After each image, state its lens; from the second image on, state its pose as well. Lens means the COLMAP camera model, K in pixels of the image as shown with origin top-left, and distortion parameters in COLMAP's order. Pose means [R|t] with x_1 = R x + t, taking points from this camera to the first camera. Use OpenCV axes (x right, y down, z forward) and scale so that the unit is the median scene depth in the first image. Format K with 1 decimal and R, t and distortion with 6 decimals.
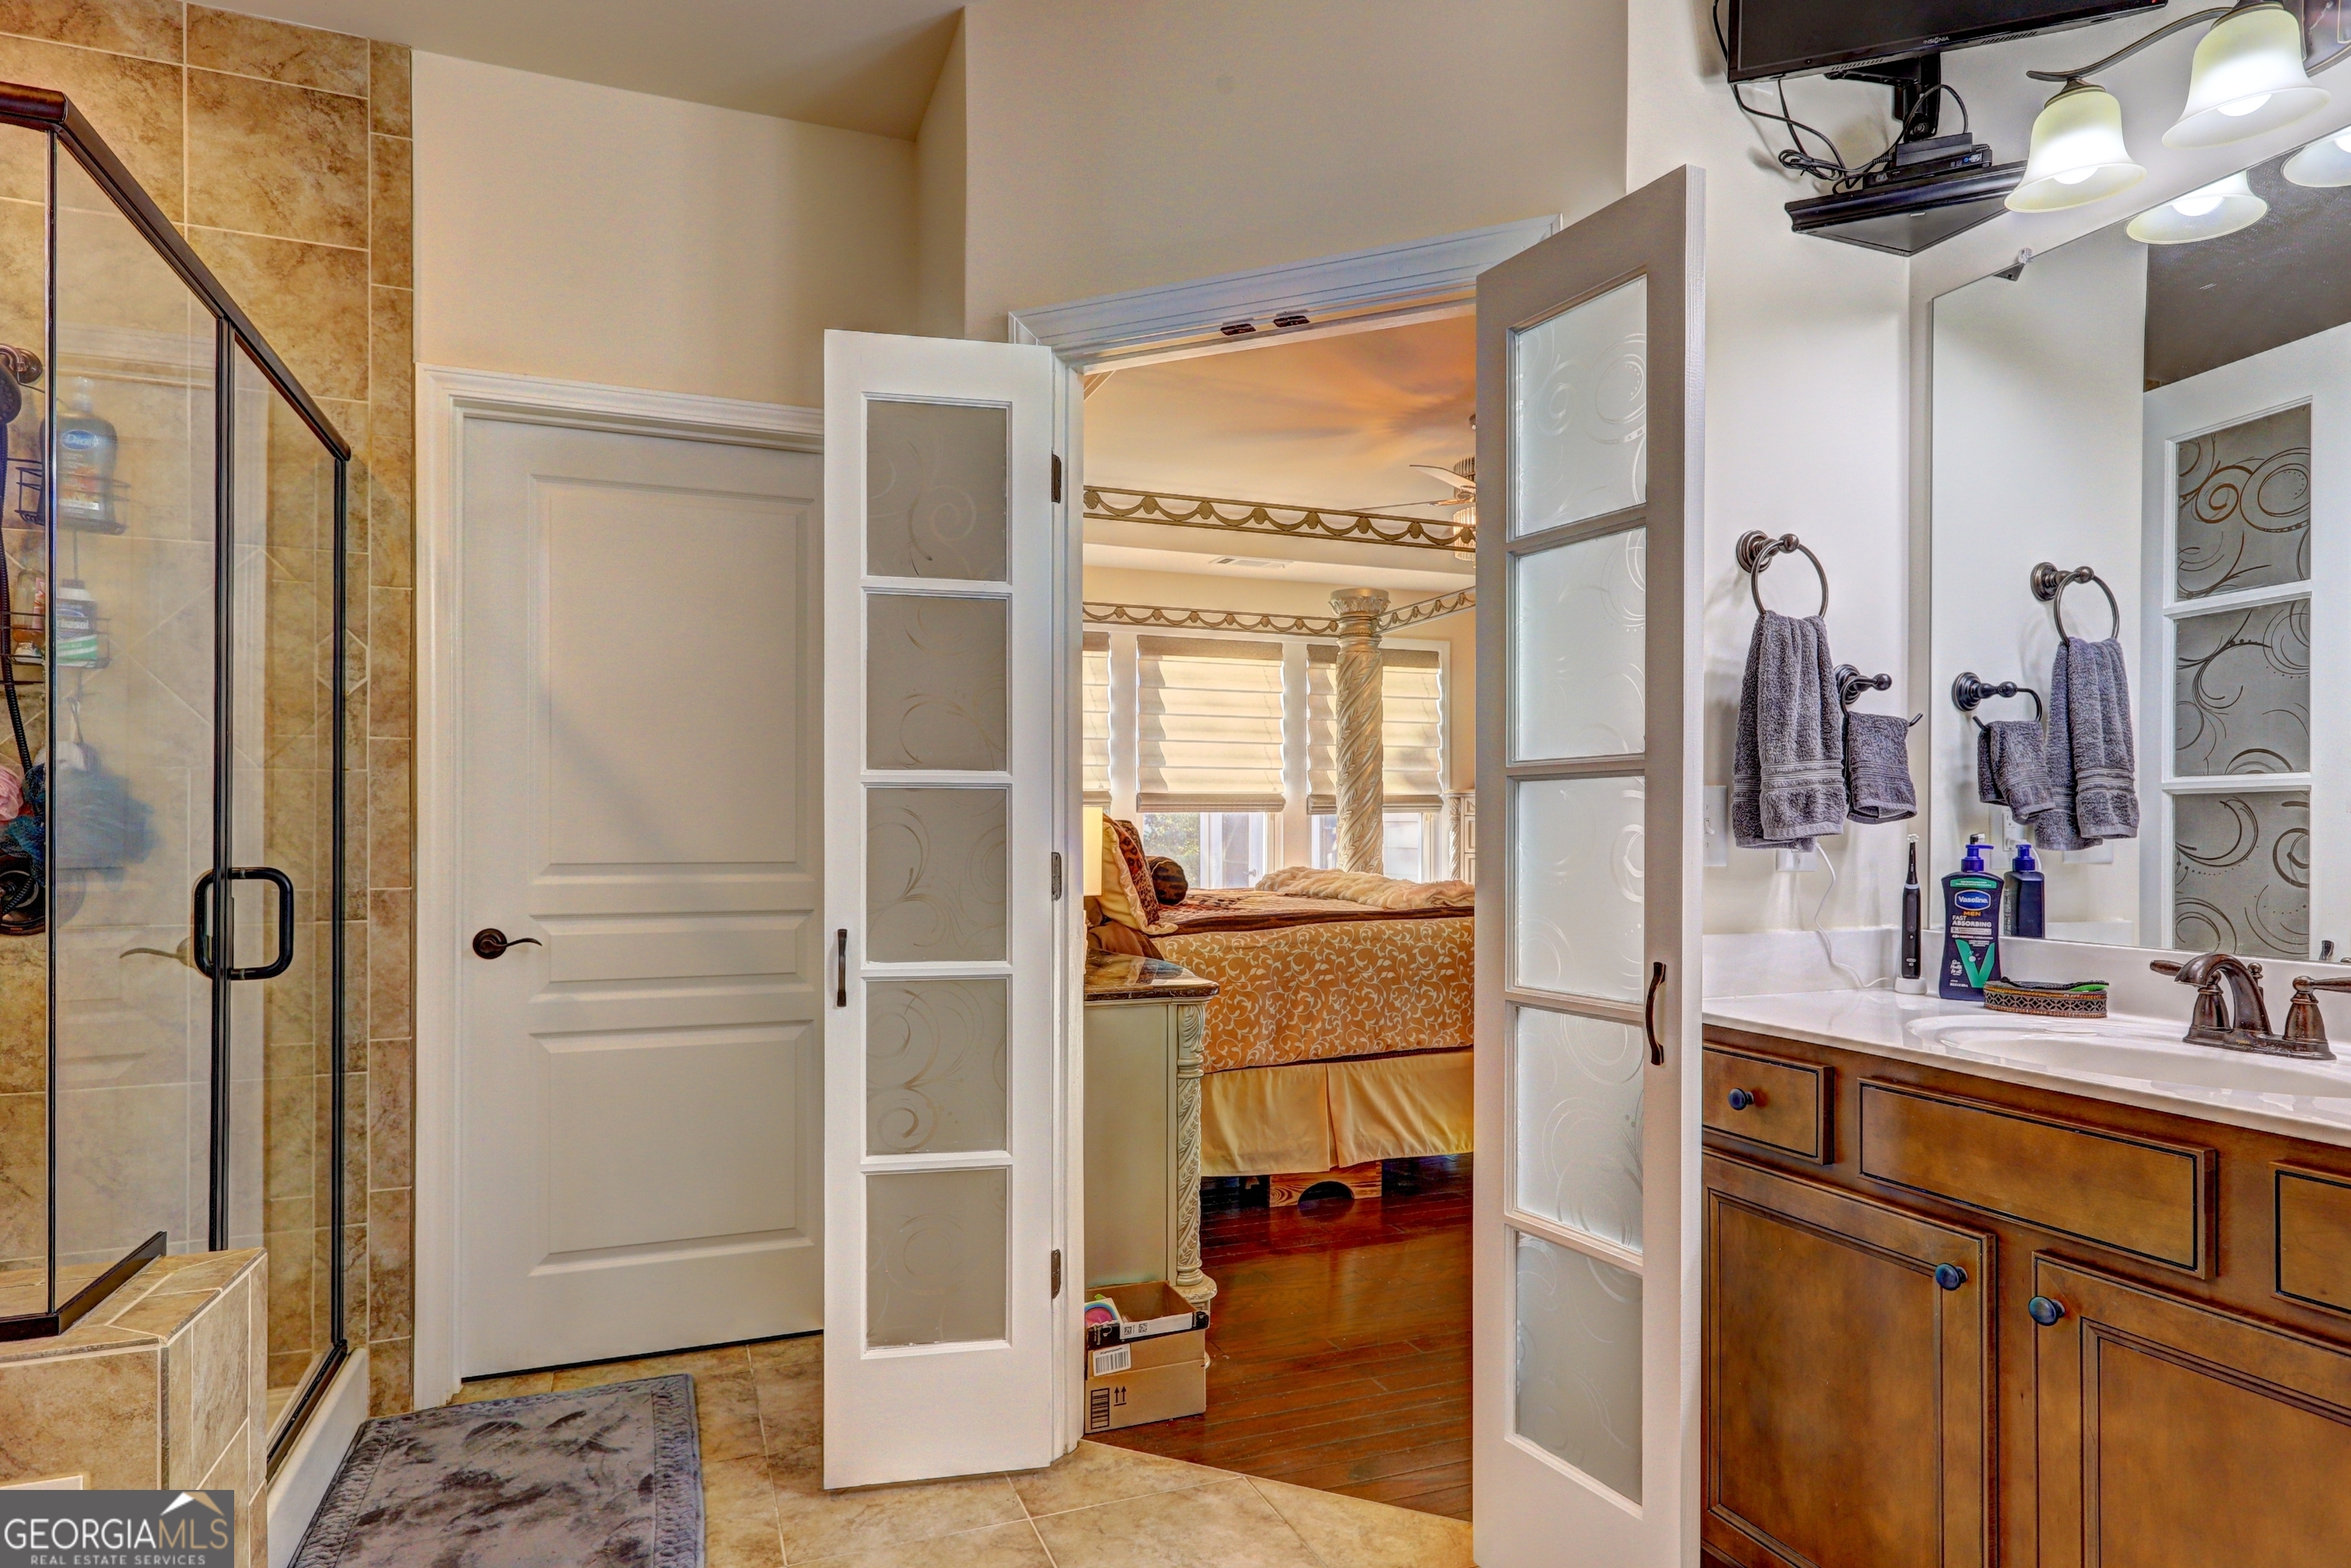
lens RADIAL K [[1297.5, 0, 1116.7], [0, 1297.5, 827.4], [0, 0, 1]] dist [0.006116, 0.001019]
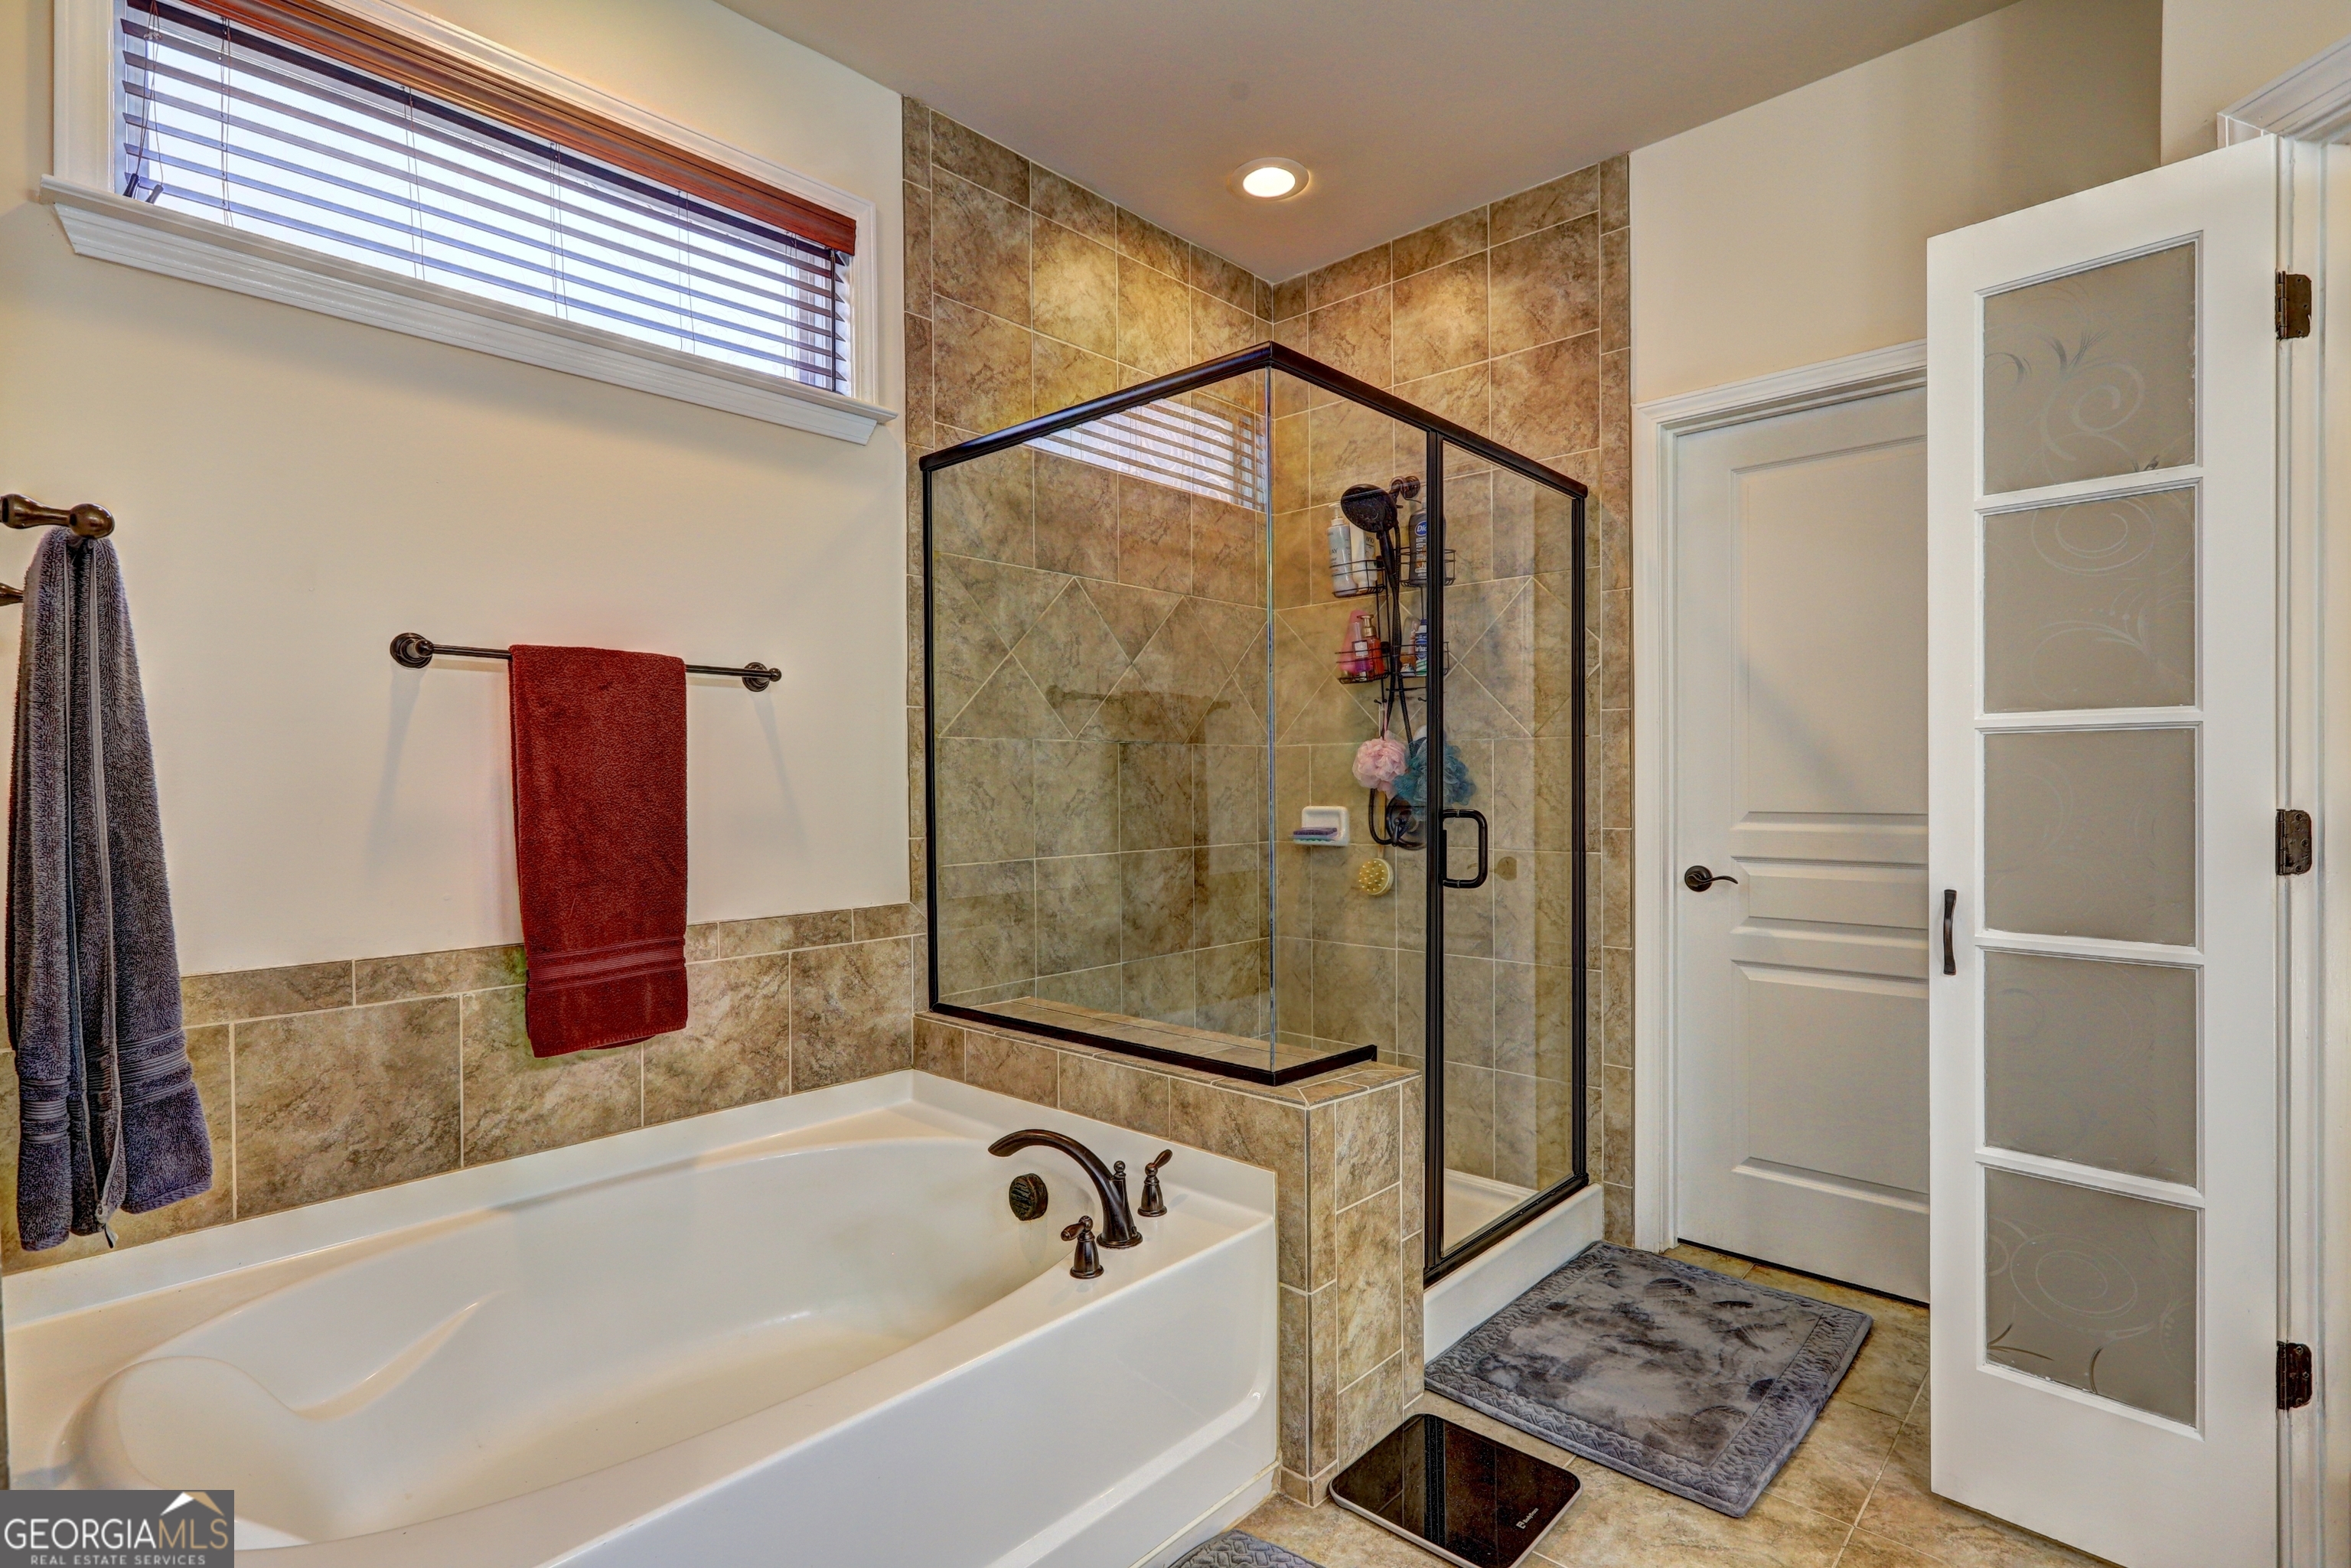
lens RADIAL K [[1098.8, 0, 1174.2], [0, 1098.8, 794.2], [0, 0, 1]] dist [0.000946, -0.000611]
pose [[0.454435, 0.008287, -0.890741, 0.201743], [0.002318, 0.999942, 0.010486, 0.001380], [0.890777, -0.006829, 0.454390, 0.135877]]
